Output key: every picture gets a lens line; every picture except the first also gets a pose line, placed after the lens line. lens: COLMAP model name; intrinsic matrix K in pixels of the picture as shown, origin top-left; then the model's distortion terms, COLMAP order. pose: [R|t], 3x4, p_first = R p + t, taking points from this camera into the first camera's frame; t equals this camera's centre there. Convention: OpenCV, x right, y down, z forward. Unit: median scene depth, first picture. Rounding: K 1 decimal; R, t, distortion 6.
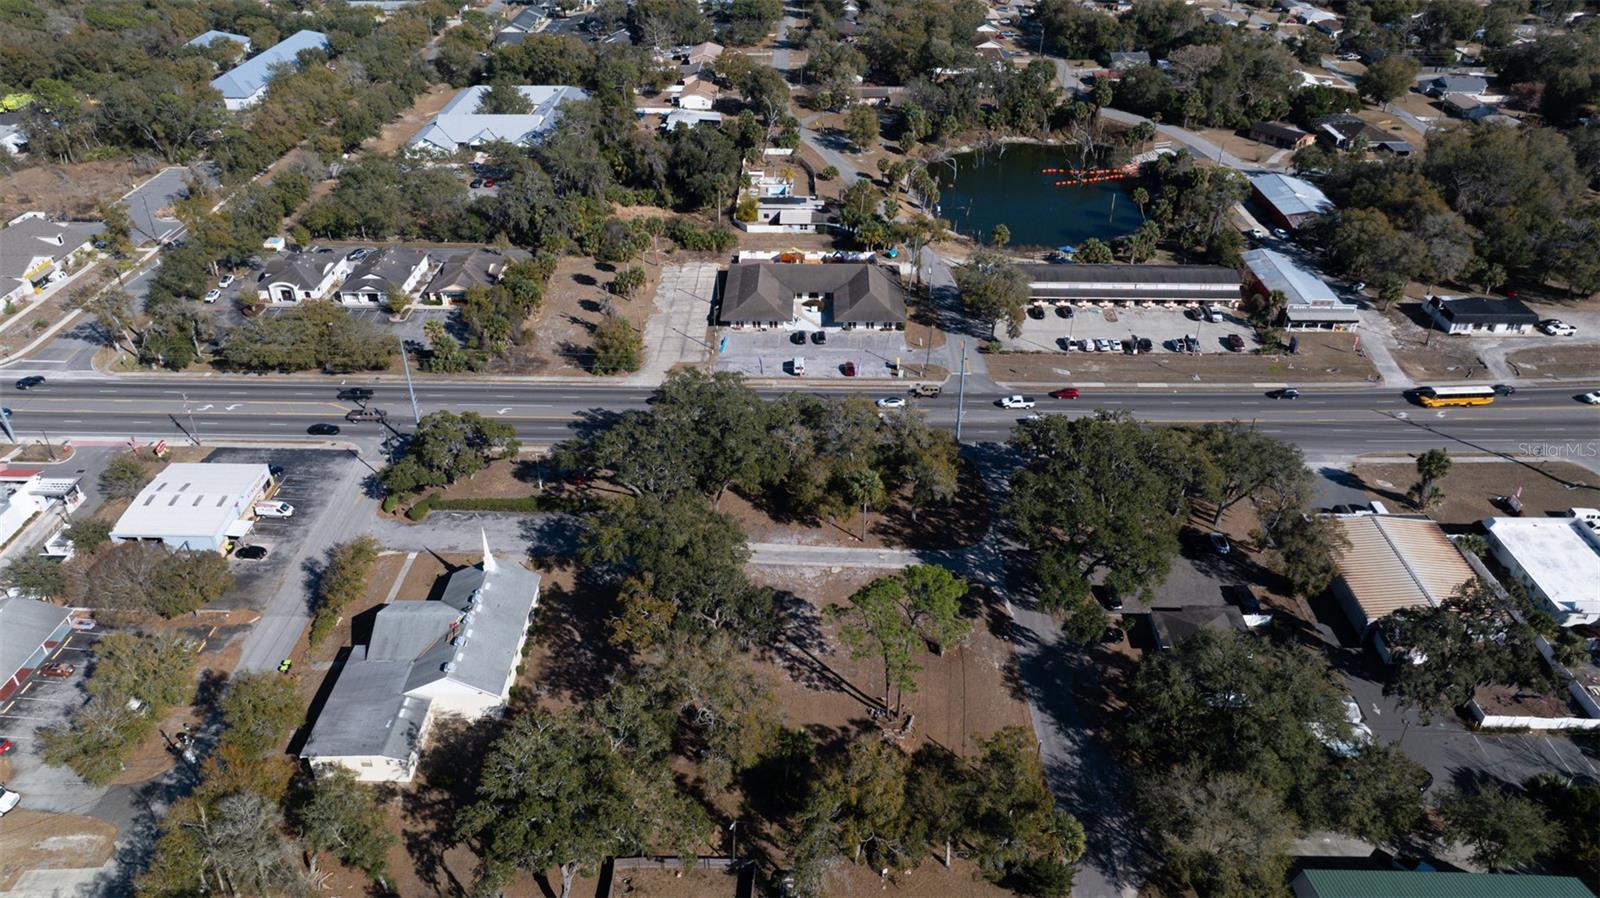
lens RADIAL K [[1121.5, 0, 800.0], [0, 1121.5, 449.0], [0, 0, 1]] dist [-0.040829, 0.041842]
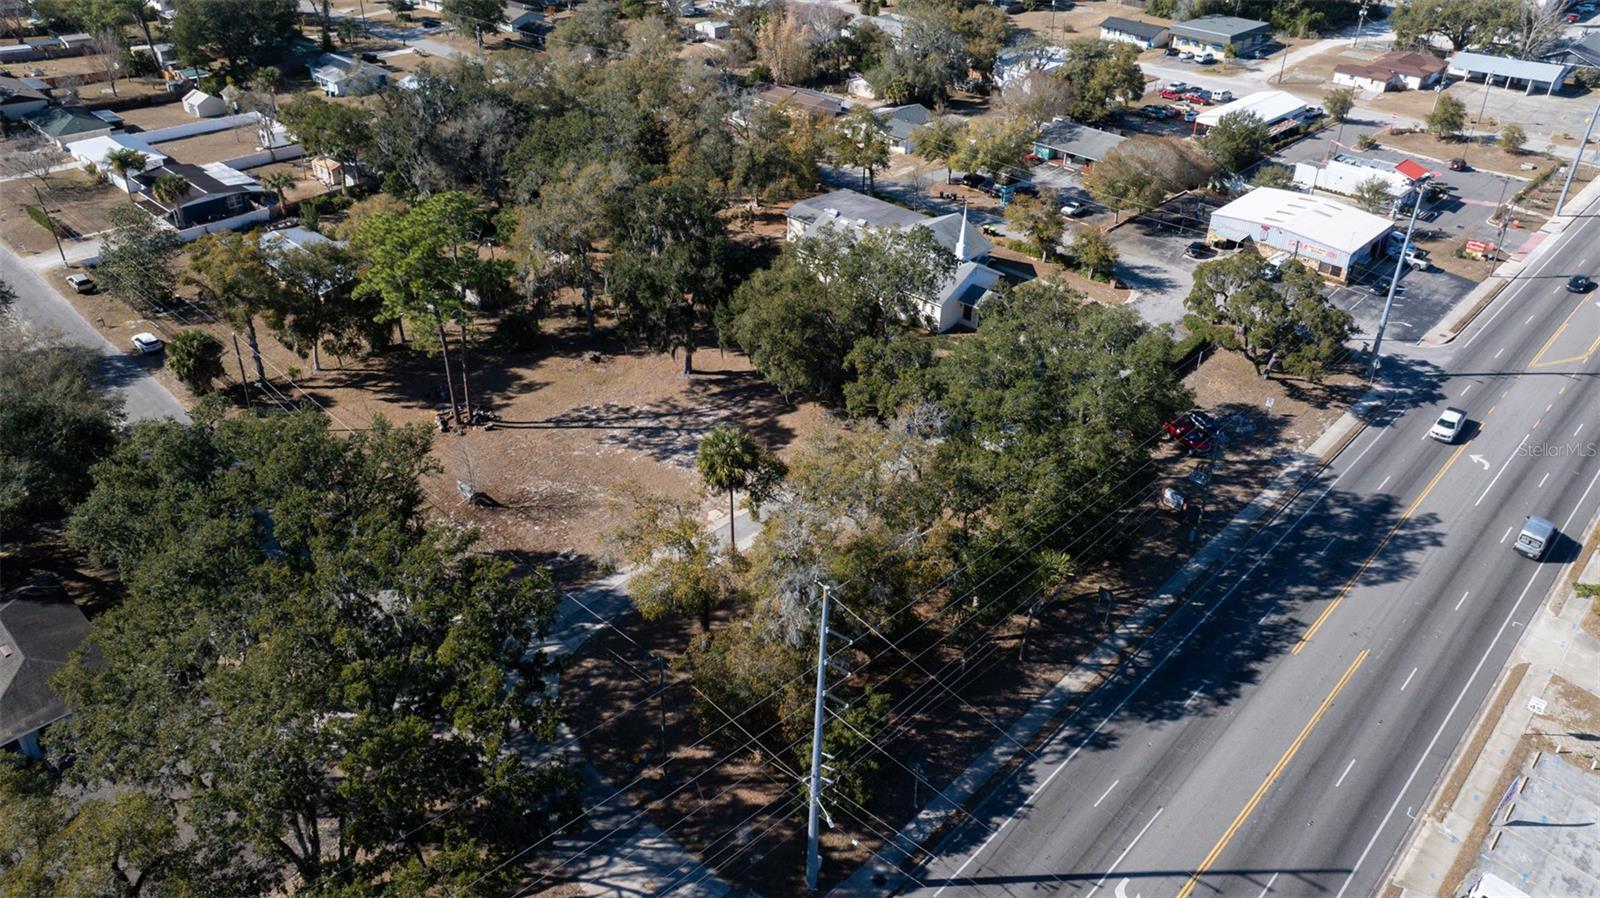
lens RADIAL K [[1105.3, 0, 800.0], [0, 1105.3, 449.0], [0, 0, 1]] dist [-0.053341, 0.062639]
pose [[-0.677323, 0.386550, -0.625950, 0.259828], [-0.413405, 0.503817, 0.758462, -0.273015], [0.608548, 0.772494, -0.181445, 0.809440]]
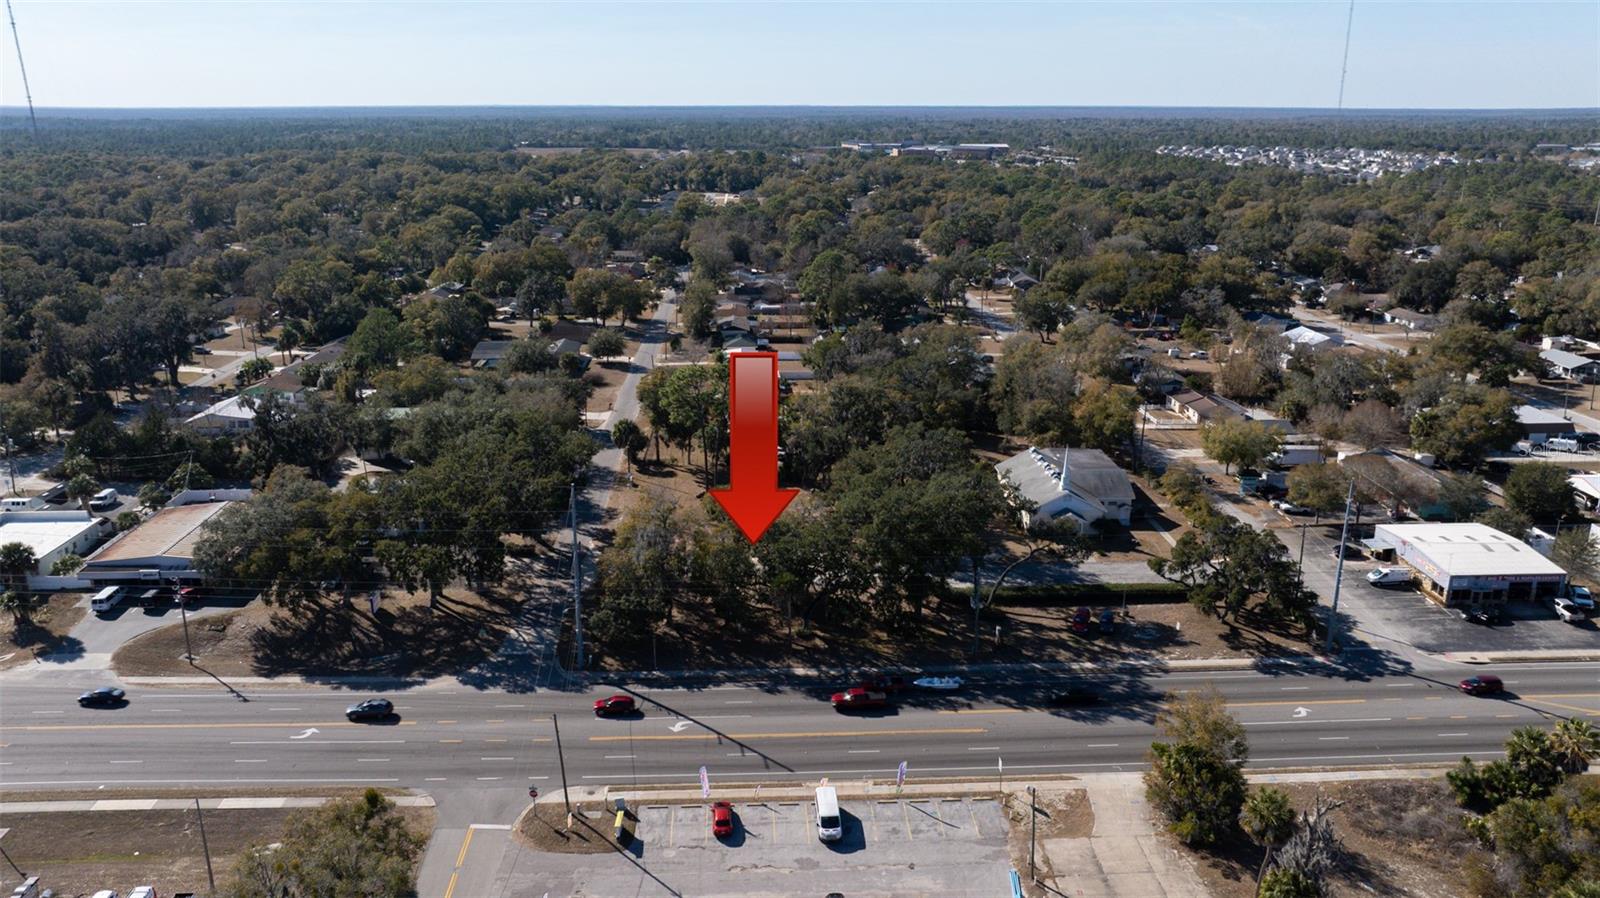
lens RADIAL K [[1164.4, 0, 798.3], [0, 1164.4, 452.4], [0, 0, 1]] dist [-0.031291, 0.003179]
pose [[-0.998167, 0.016690, -0.058177, 0.037169], [-0.033127, 0.653807, 0.755935, -0.535089], [0.050653, 0.756477, -0.652056, 1.169990]]
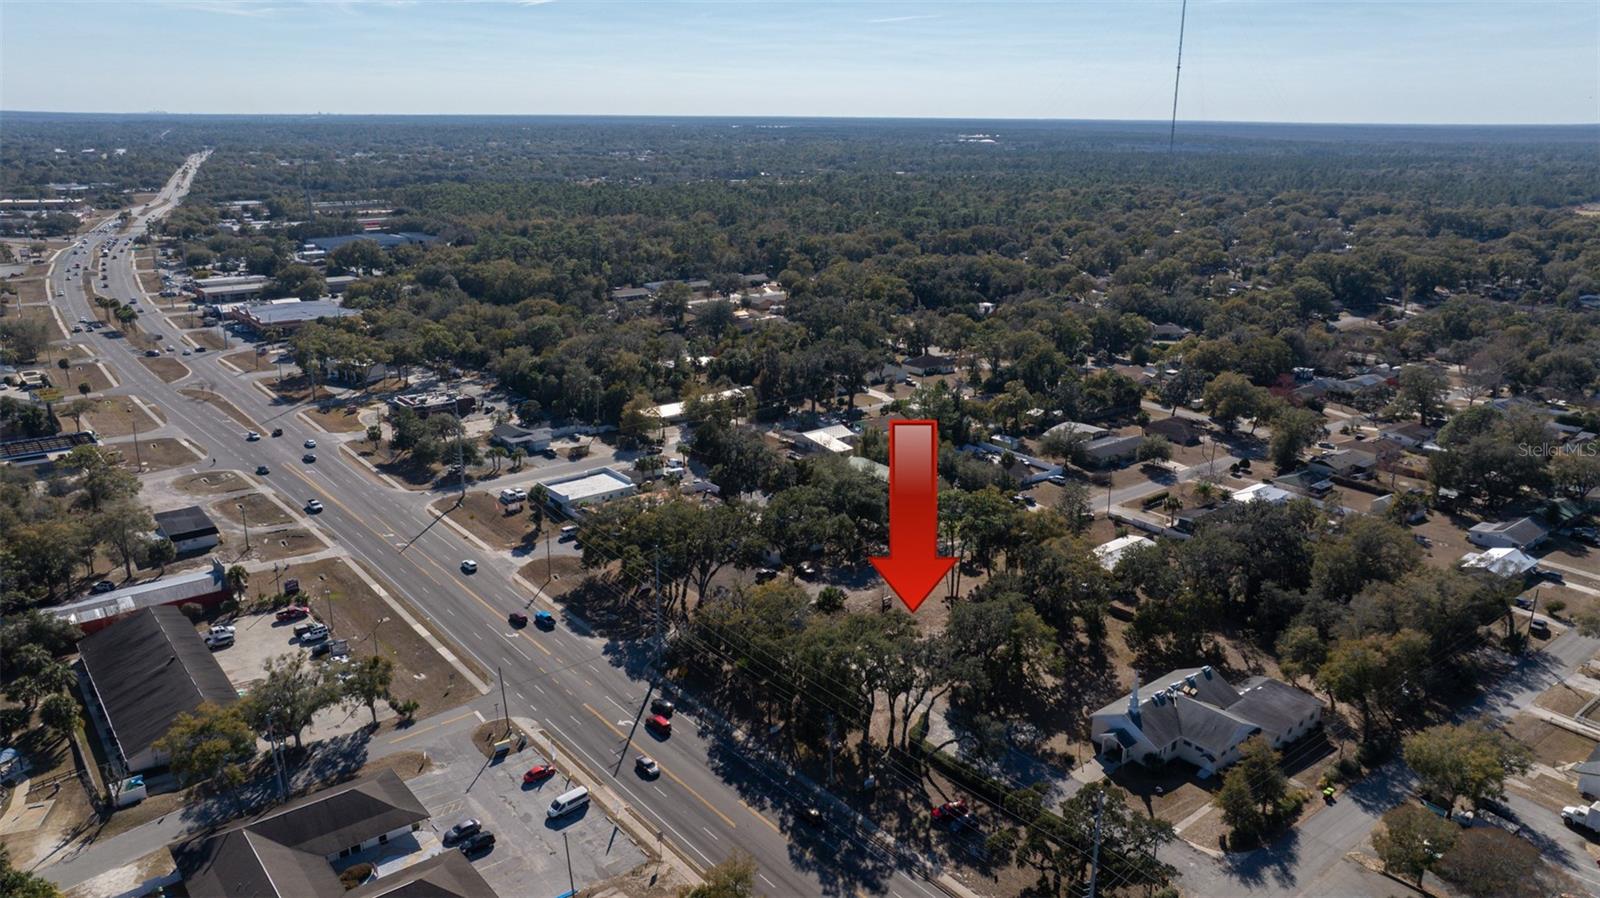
lens RADIAL K [[1122.0, 0, 799.5], [0, 1122.0, 442.5], [0, 0, 1]] dist [-0.023614, 0.005244]
pose [[-0.647016, -0.220406, 0.729926, -0.552557], [0.401386, 0.715469, 0.571834, -0.573429], [-0.648274, 0.662967, -0.374452, 0.988570]]
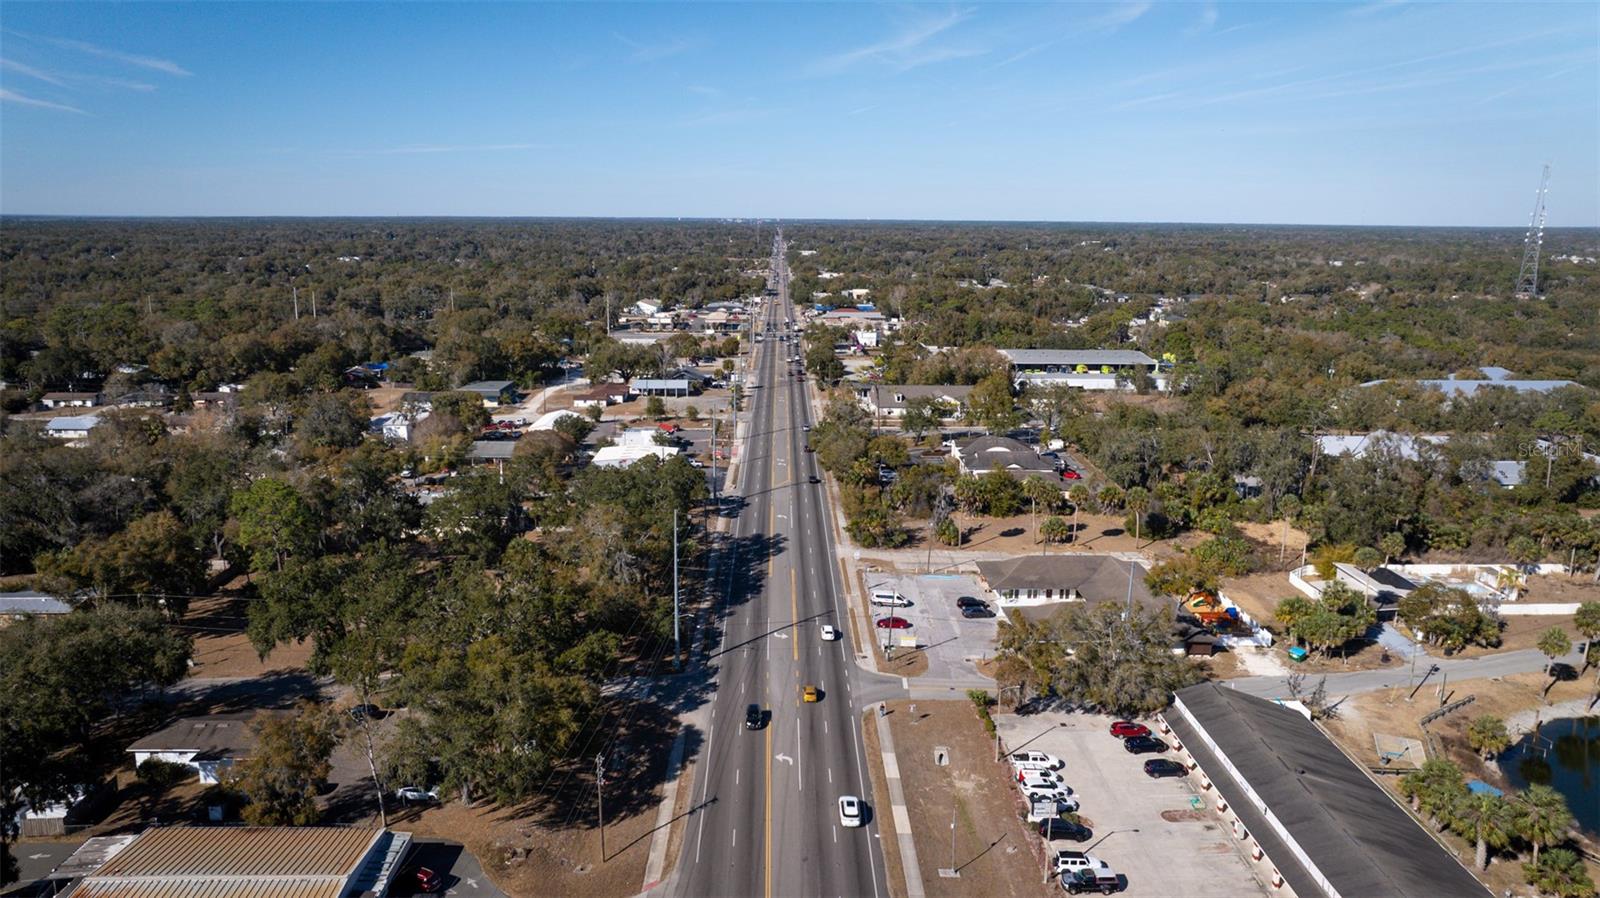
lens RADIAL K [[1122.0, 0, 799.5], [0, 1122.0, 442.5], [0, 0, 1]] dist [-0.023614, 0.005244]
pose [[0.034484, 0.196819, -0.979833, 0.776359], [-0.542995, 0.826776, 0.146964, -0.251255], [0.839028, 0.526976, 0.135383, 0.743778]]
